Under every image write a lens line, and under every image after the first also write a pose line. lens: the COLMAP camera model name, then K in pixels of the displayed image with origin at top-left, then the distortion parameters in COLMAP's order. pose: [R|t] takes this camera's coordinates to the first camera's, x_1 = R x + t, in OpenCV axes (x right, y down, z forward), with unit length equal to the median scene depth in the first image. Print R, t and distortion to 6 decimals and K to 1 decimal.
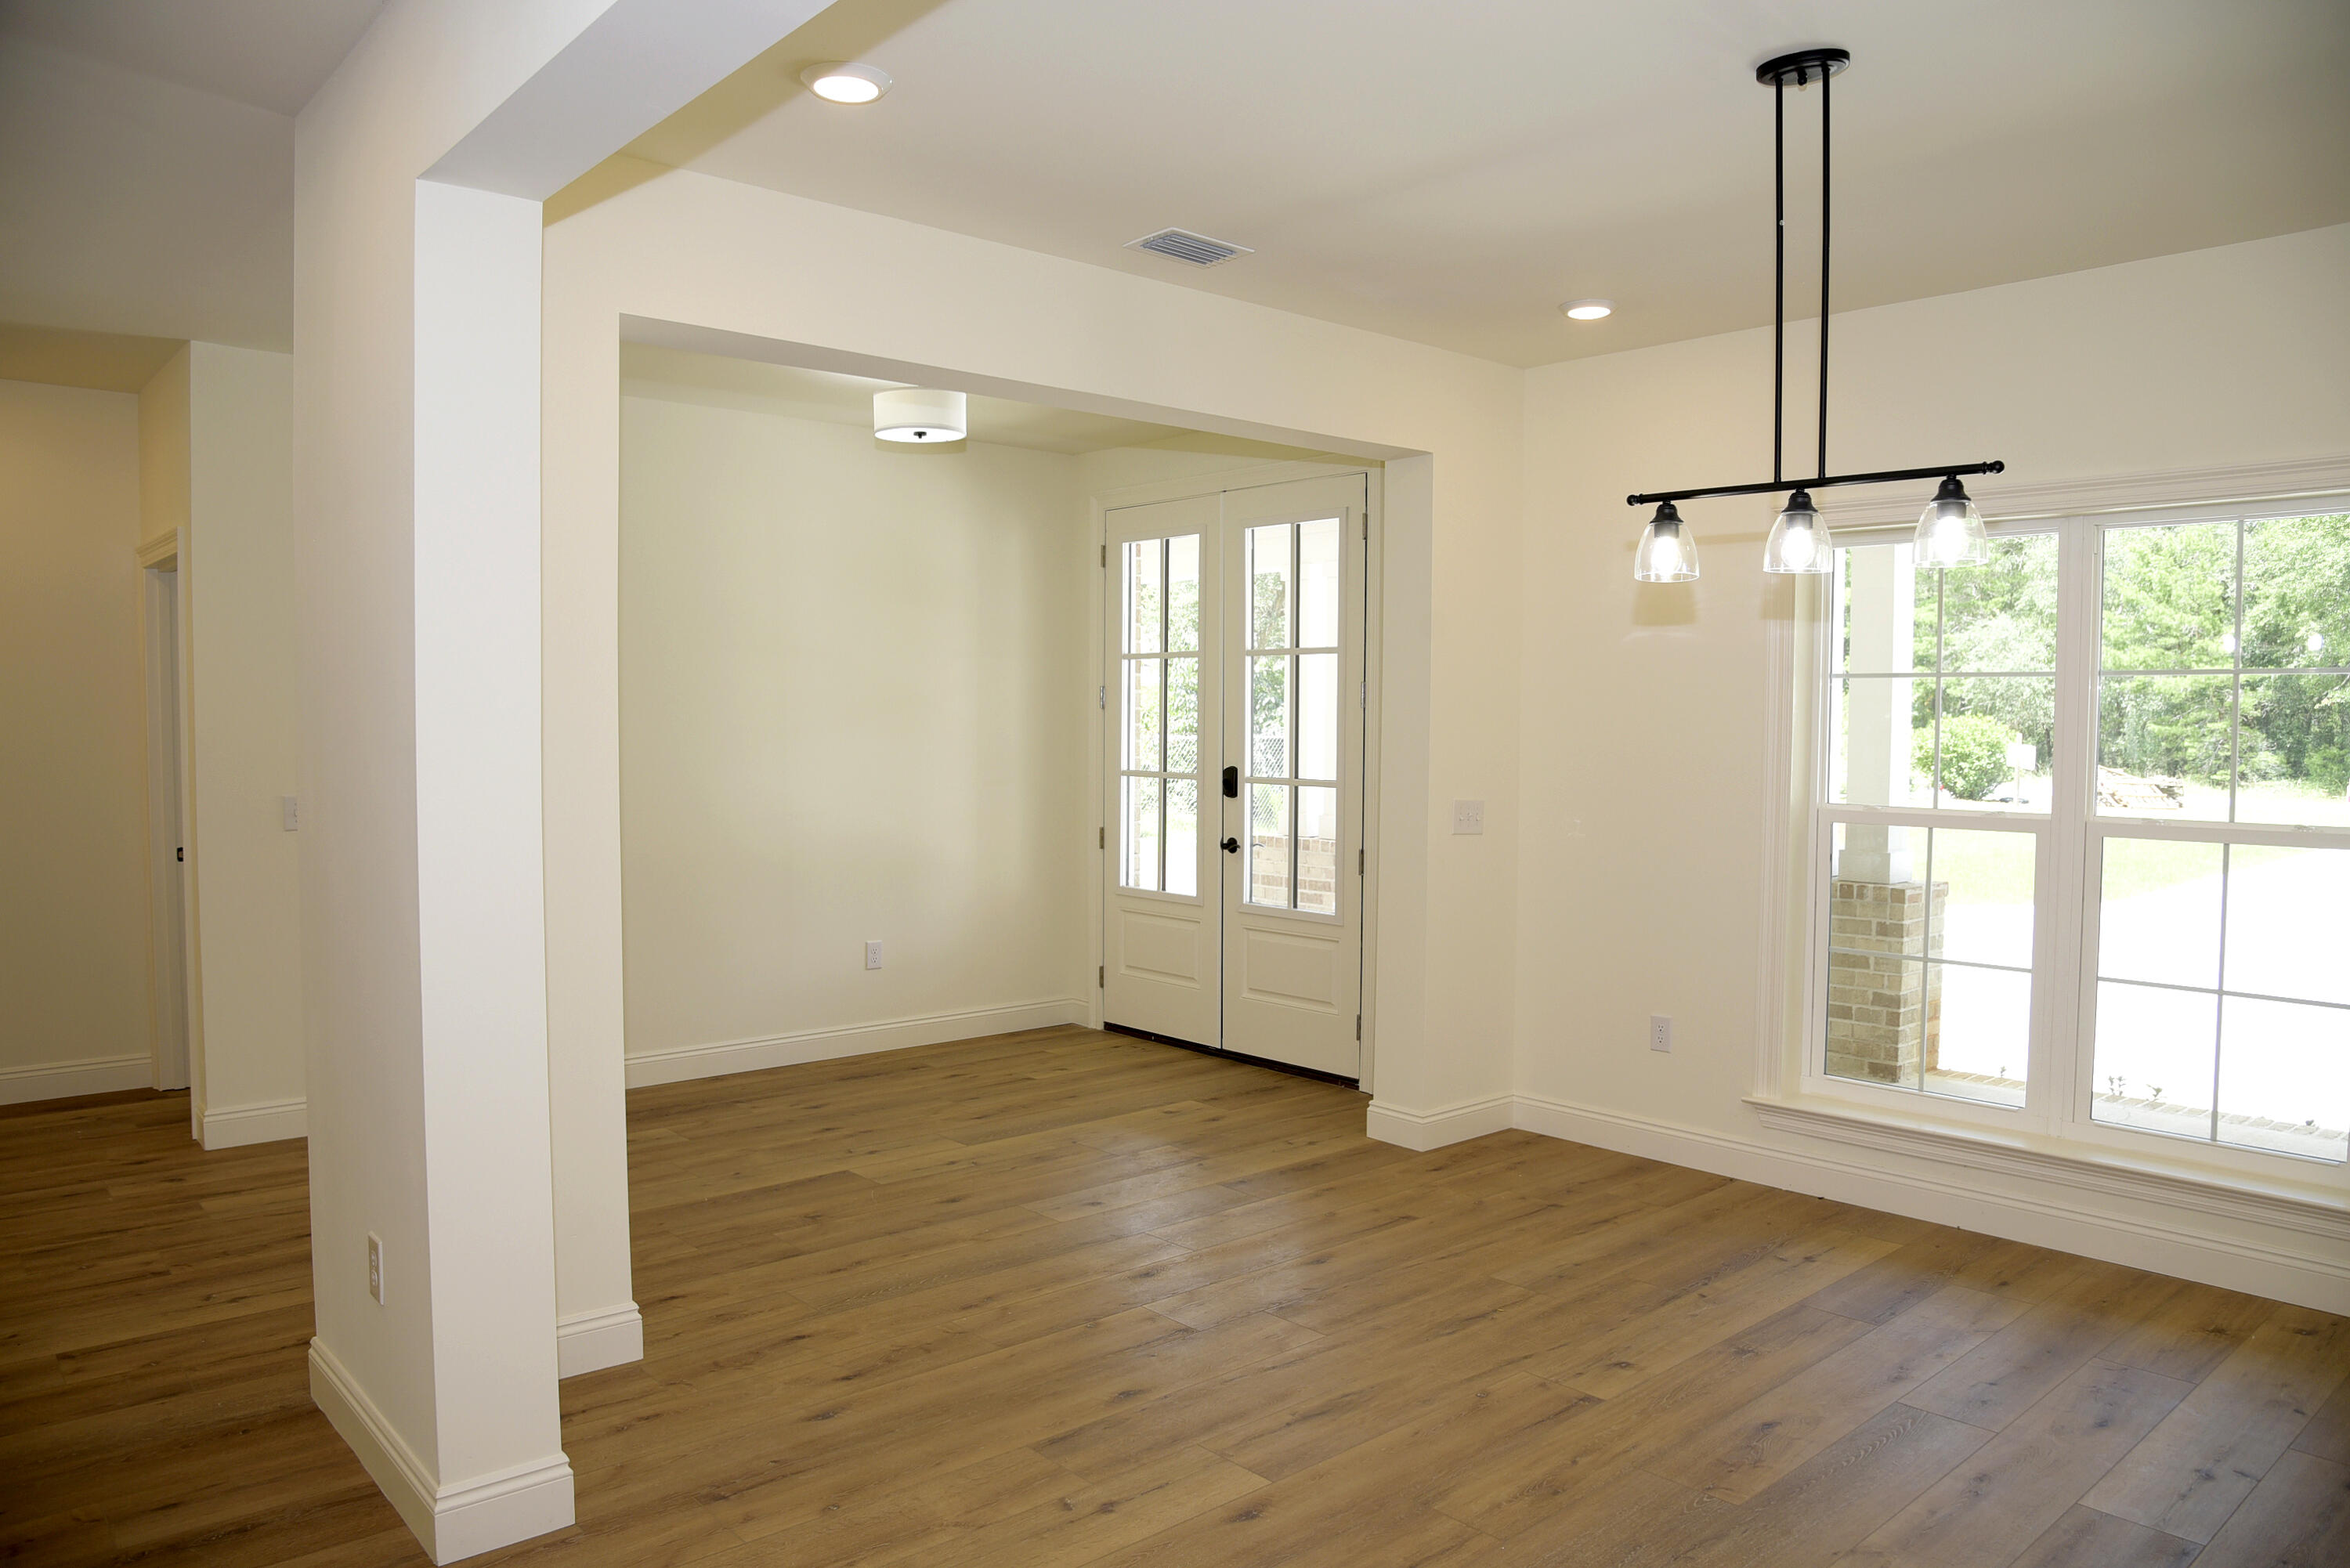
lens RADIAL K [[1602.3, 0, 1182.1], [0, 1602.3, 794.0], [0, 0, 1]] dist [-0.108519, 0.050912]
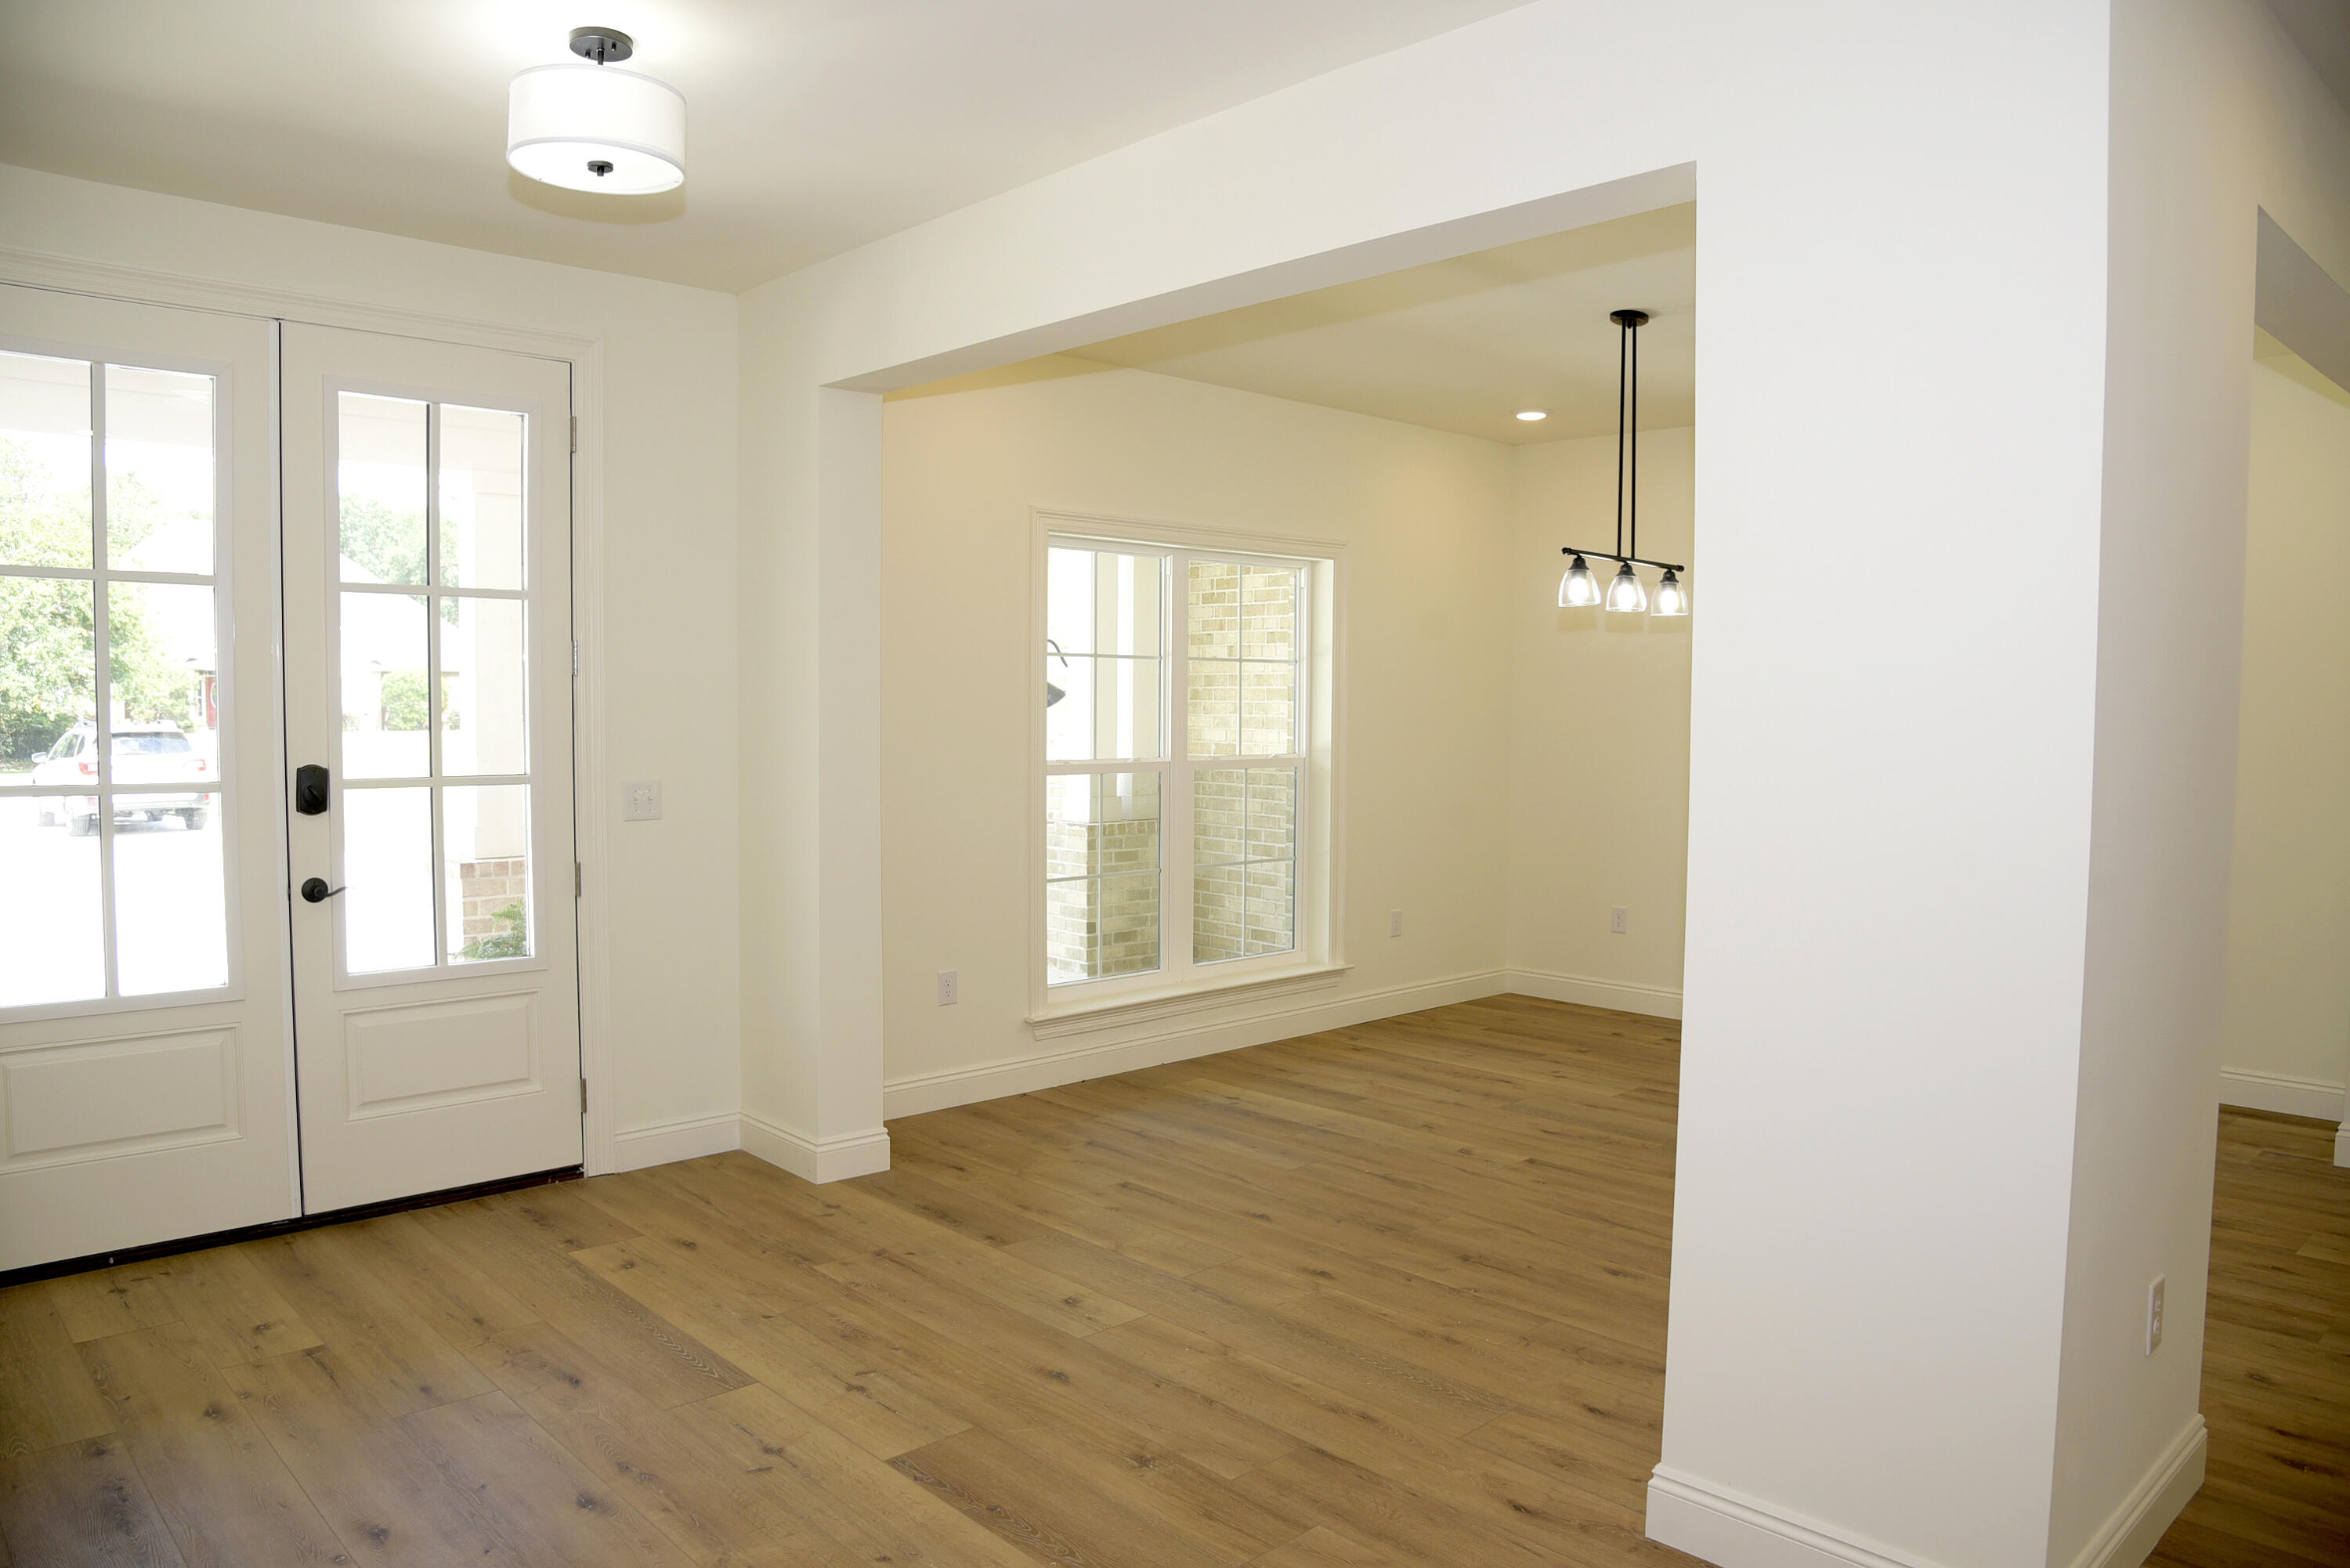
lens RADIAL K [[1602.3, 0, 1182.1], [0, 1602.3, 794.0], [0, 0, 1]] dist [-0.108519, 0.050912]
pose [[-0.034681, -0.065375, 0.997258, -0.859378], [0.039887, 0.996973, 0.066743, -0.048060], [-0.998602, 0.042093, -0.031968, 0.990995]]
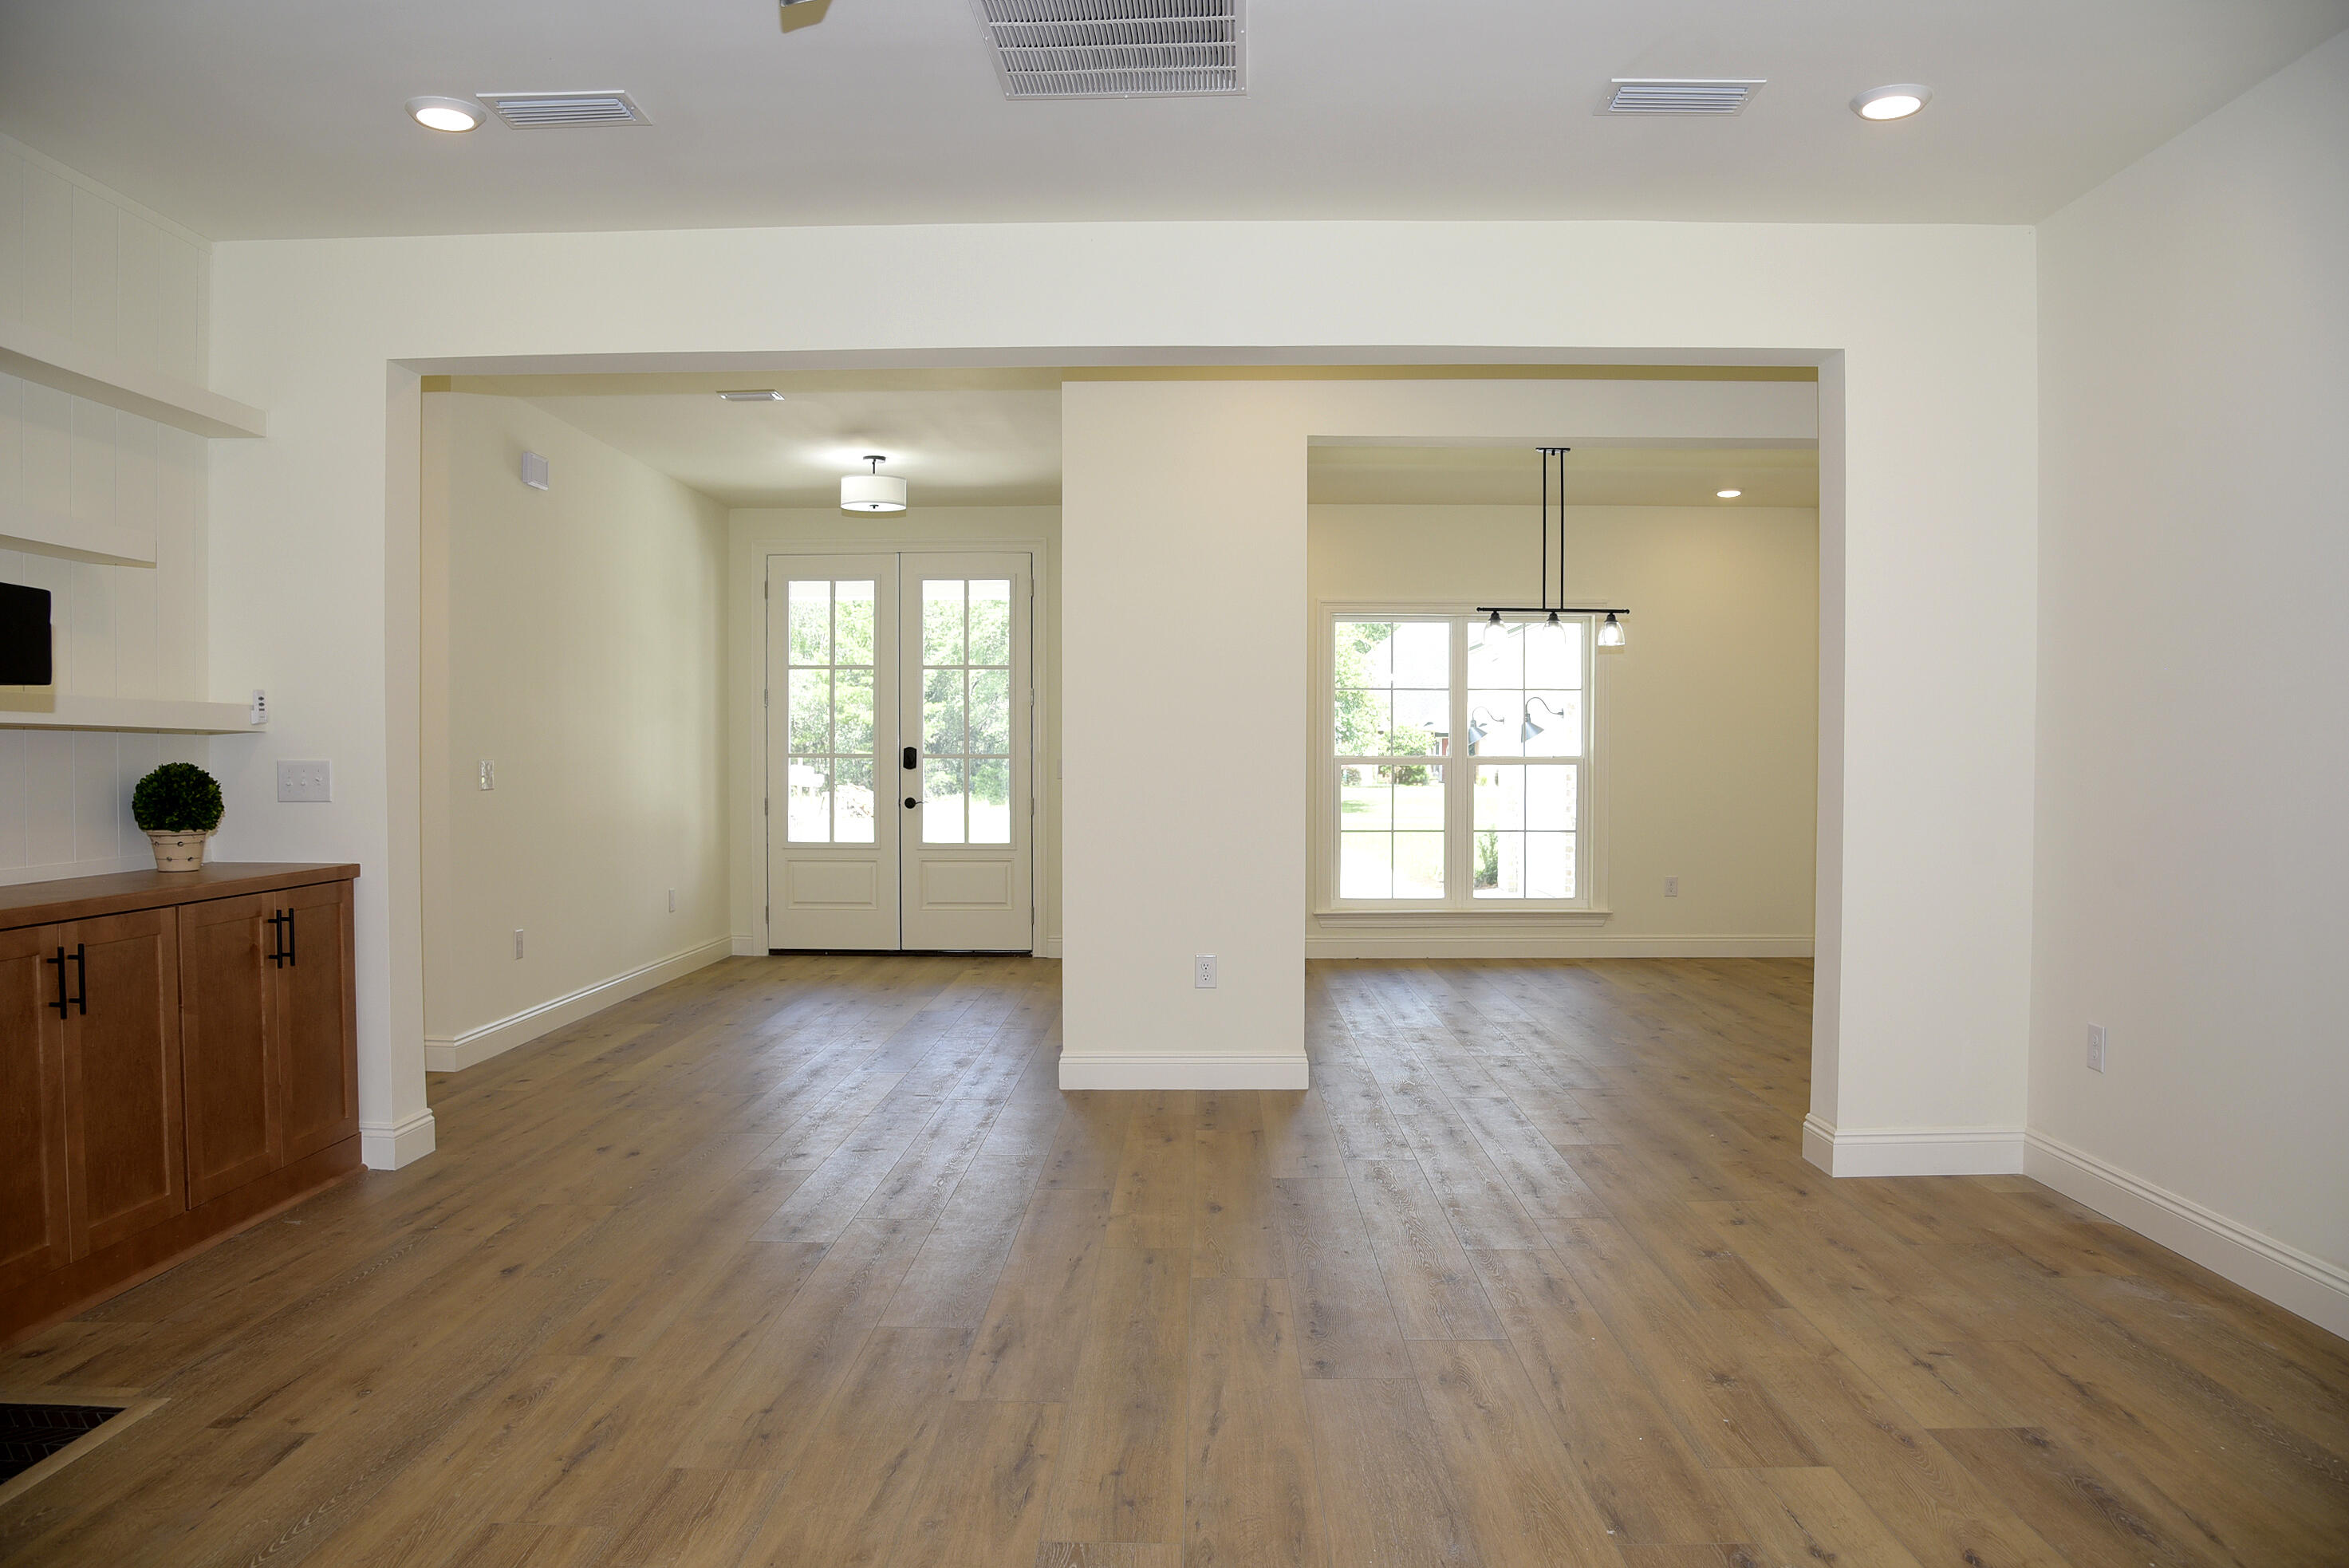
lens RADIAL K [[1647.1, 0, 1179.1], [0, 1647.1, 799.7], [0, 0, 1]] dist [-0.117431, 0.061083]
pose [[0.673224, -0.024587, 0.739030, -1.288704], [0.040099, 0.999190, -0.003287, 0.063501], [-0.738351, 0.031847, 0.673665, -0.223572]]
